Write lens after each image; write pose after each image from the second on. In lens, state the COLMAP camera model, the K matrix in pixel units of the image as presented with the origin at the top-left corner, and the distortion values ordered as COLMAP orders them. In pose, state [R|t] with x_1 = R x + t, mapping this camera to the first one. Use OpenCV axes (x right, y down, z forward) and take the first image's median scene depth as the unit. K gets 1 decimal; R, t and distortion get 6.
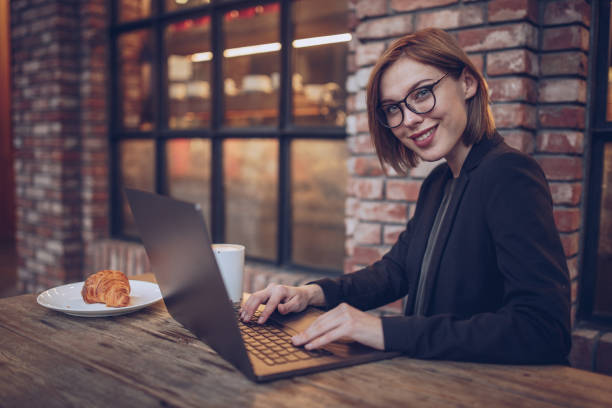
lens RADIAL K [[594.1, 0, 306.0], [0, 594.1, 204.0], [0, 0, 1]] dist [-0.034884, 0.031102]
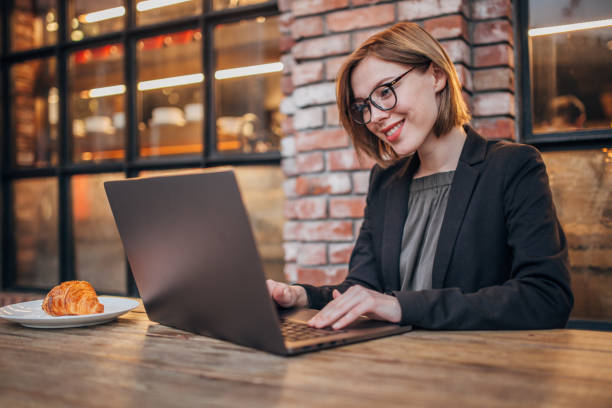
lens RADIAL K [[634.0, 0, 306.0], [0, 634.0, 204.0], [0, 0, 1]] dist [-0.024617, 0.000542]
pose [[0.980567, -0.029376, 0.193974, -0.107481], [0.048390, 0.994393, -0.094027, 0.066209], [-0.190125, 0.101586, 0.976490, -0.022056]]
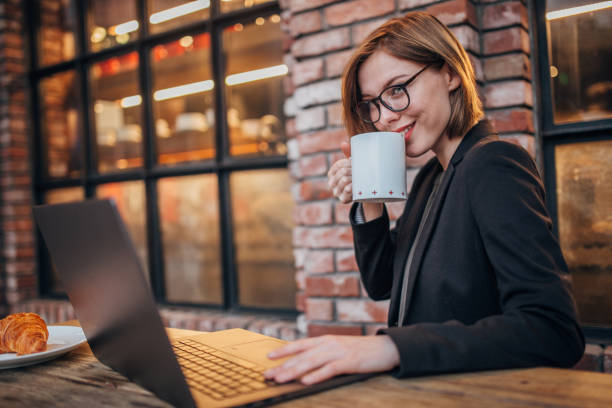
lens RADIAL K [[594.1, 0, 306.0], [0, 594.1, 204.0], [0, 0, 1]] dist [-0.034884, 0.031102]
pose [[0.992916, -0.066739, 0.098309, -0.001828], [0.075352, 0.993382, -0.086680, 0.039349], [-0.091874, 0.093474, 0.991374, 0.076494]]
